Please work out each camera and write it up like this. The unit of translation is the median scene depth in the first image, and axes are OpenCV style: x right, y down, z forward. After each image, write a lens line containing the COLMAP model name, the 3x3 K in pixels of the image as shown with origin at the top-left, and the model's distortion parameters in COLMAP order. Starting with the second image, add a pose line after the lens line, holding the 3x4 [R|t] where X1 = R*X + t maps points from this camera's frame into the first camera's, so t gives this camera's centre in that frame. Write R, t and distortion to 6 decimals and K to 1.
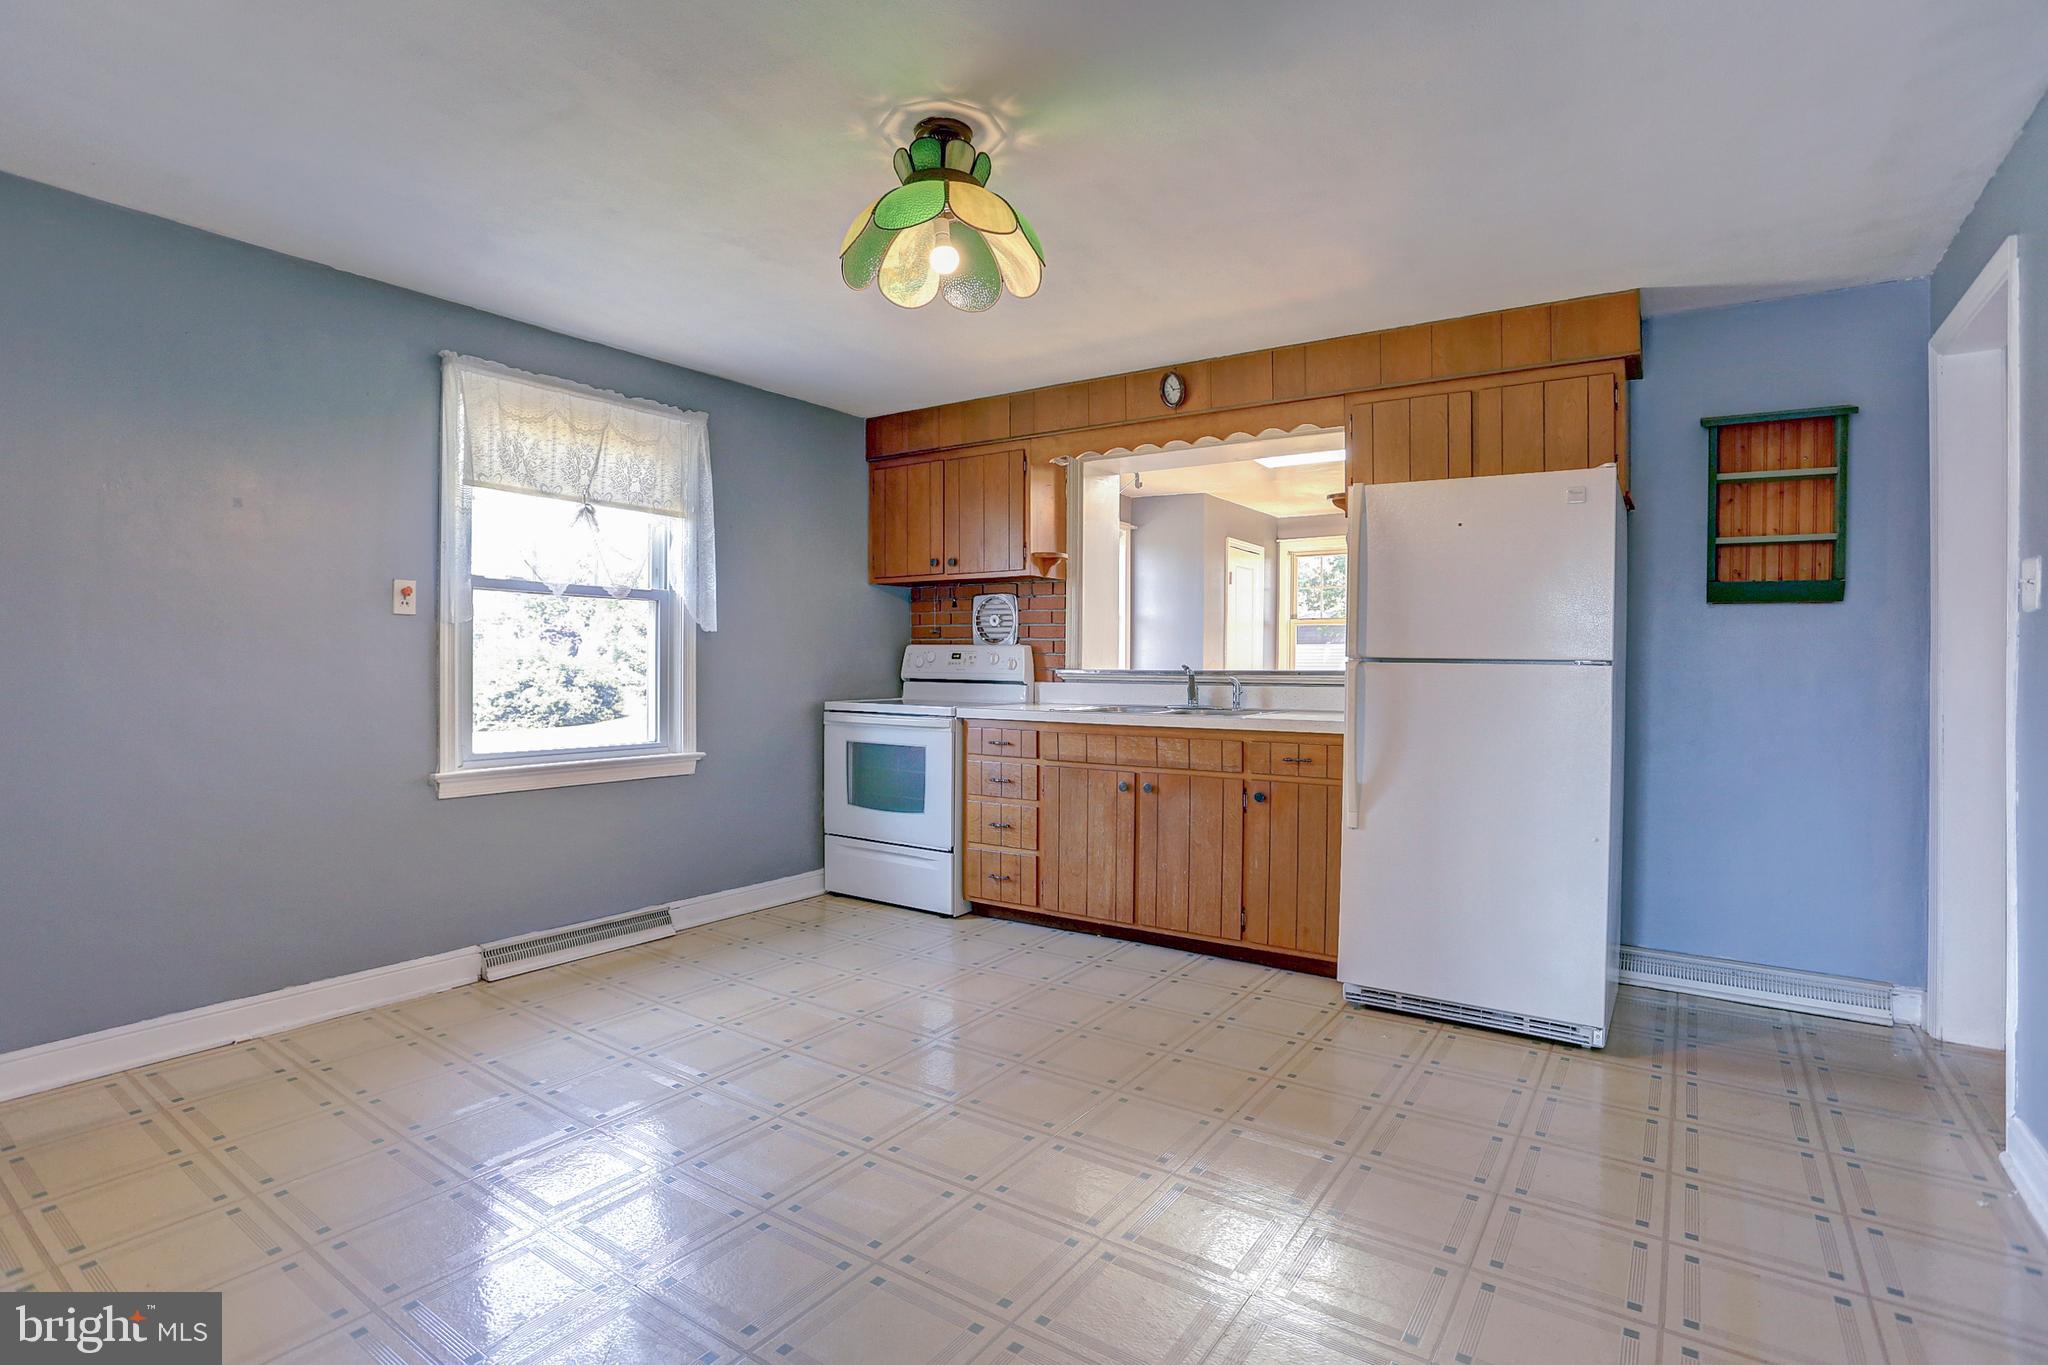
lens RADIAL K [[1005.9, 0, 1025.5], [0, 1005.9, 649.3], [0, 0, 1]] dist [-0.000176, 0.000033]
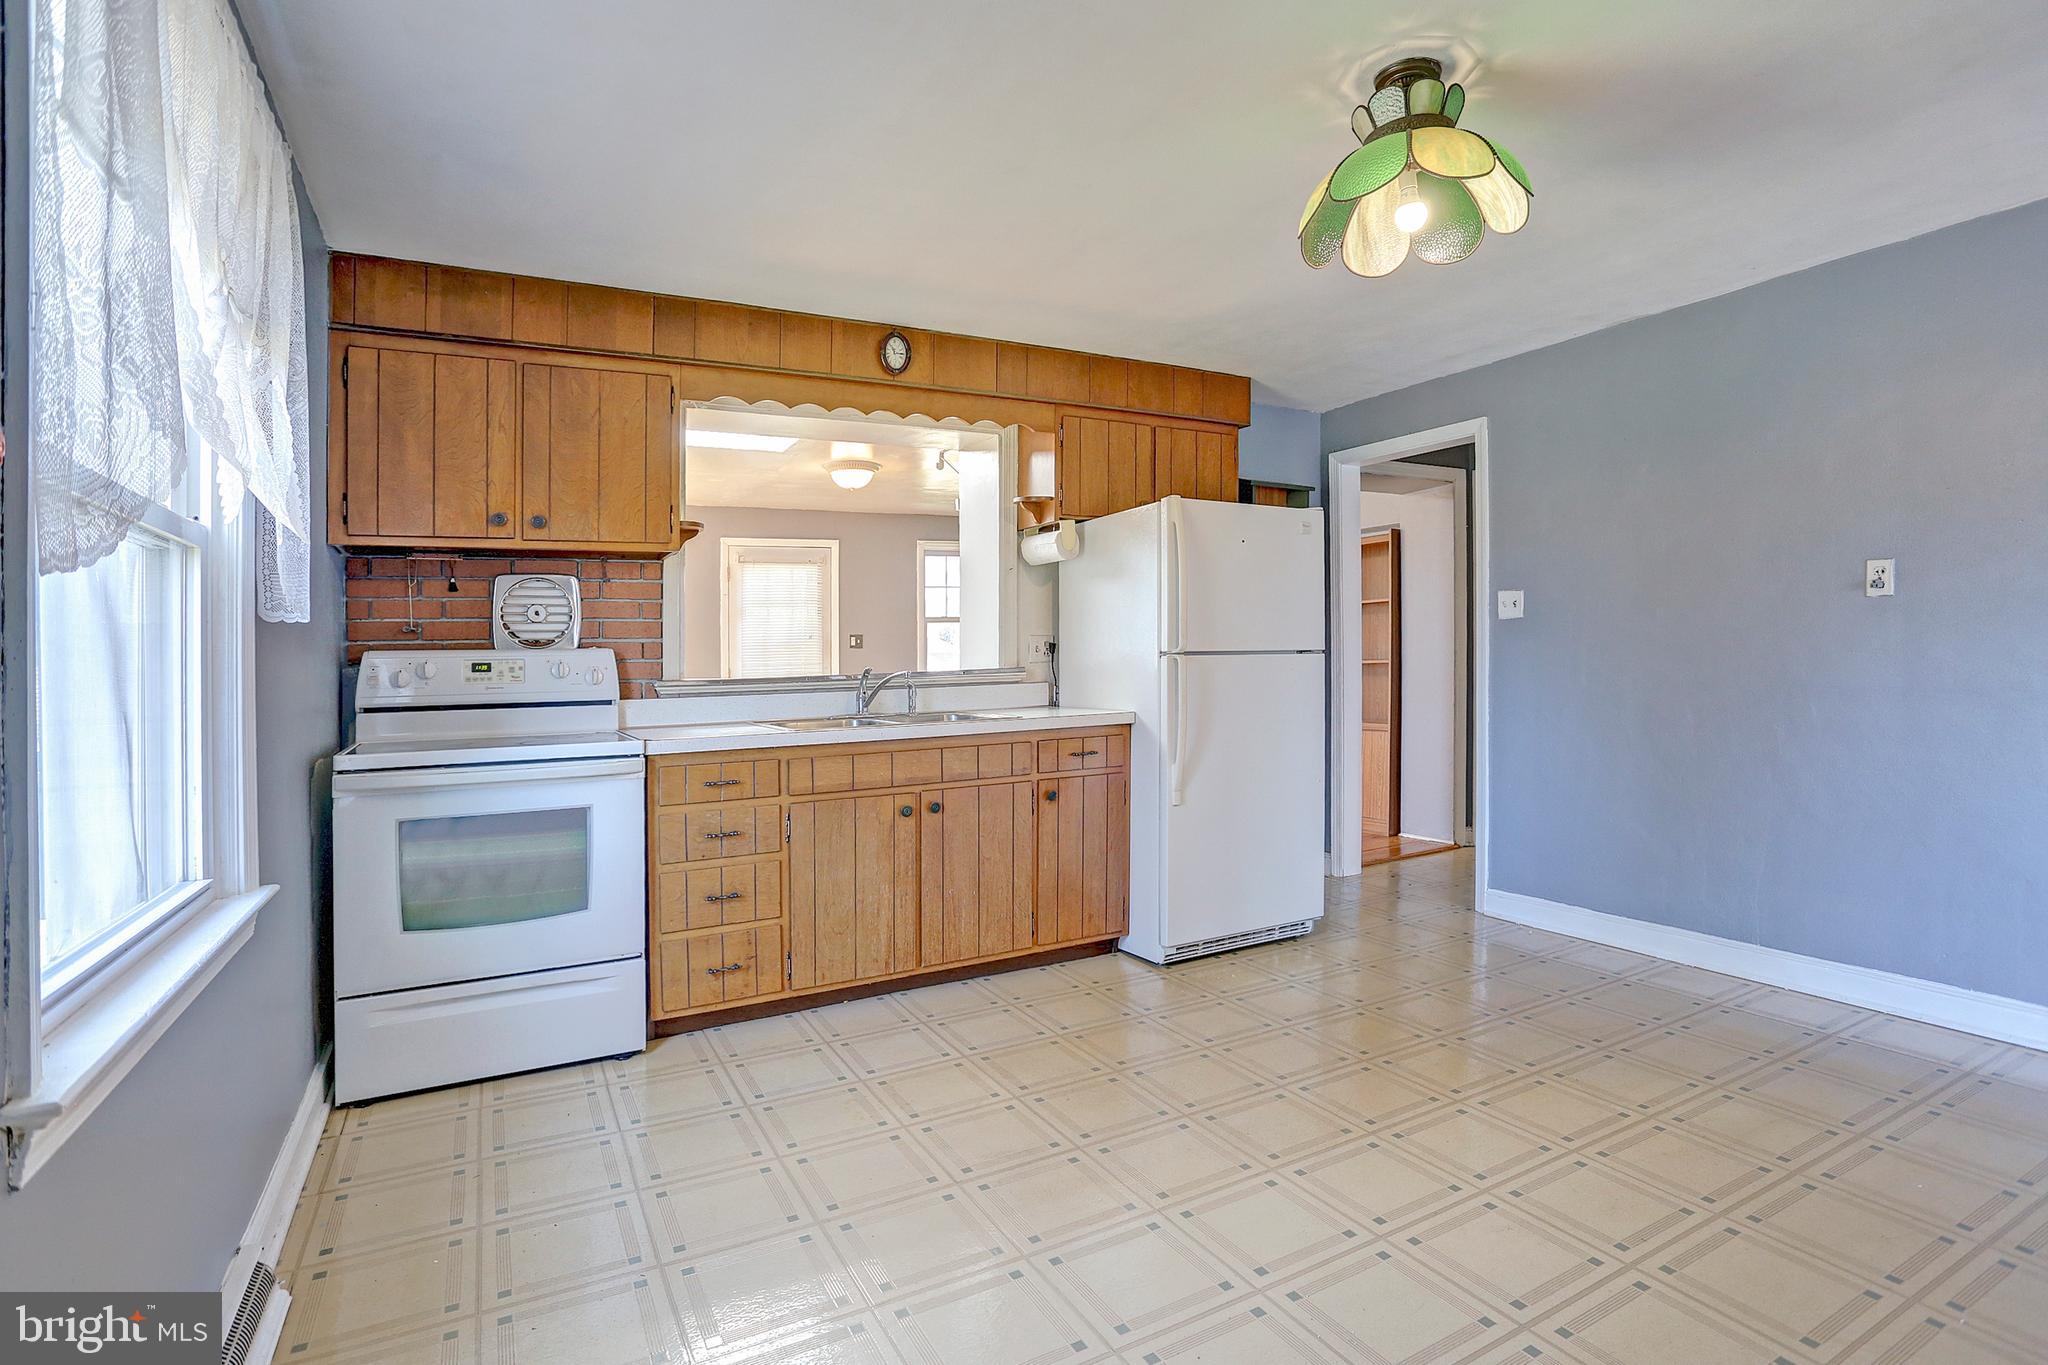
lens RADIAL K [[1015.1, 0, 1022.2], [0, 1015.1, 659.1], [0, 0, 1]] dist [-0.021531, 0.000528]
pose [[0.479627, -0.016472, 0.877318, -0.566472], [0.021693, 0.999741, 0.006911, 0.005021], [-0.877204, 0.015717, 0.479860, 0.473490]]
